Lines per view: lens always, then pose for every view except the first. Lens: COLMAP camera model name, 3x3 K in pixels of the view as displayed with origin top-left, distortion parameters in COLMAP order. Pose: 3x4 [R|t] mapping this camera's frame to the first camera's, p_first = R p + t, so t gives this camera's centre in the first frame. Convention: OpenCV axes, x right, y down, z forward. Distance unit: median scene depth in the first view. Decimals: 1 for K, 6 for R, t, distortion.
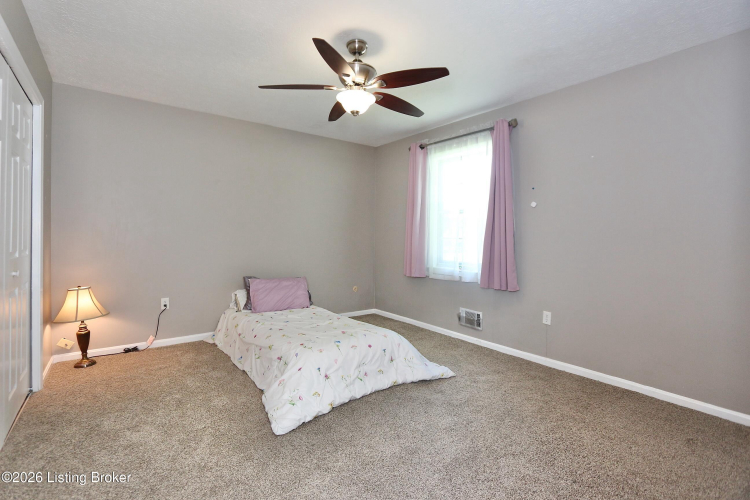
lens RADIAL K [[344.1, 0, 365.8], [0, 344.1, 238.3], [0, 0, 1]] dist [-0.013804, 0.000613]
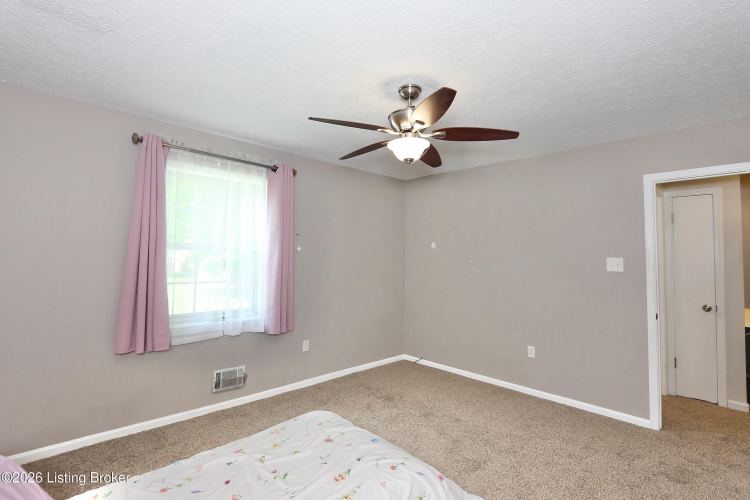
lens RADIAL K [[359.5, 0, 373.0], [0, 359.5, 240.2], [0, 0, 1]] dist [-0.000063, -0.016744]
pose [[-0.129655, 0.038154, 0.990825, -0.635767], [-0.004233, 0.999229, -0.039032, -0.071943], [-0.991550, -0.009255, -0.129394, 0.797292]]
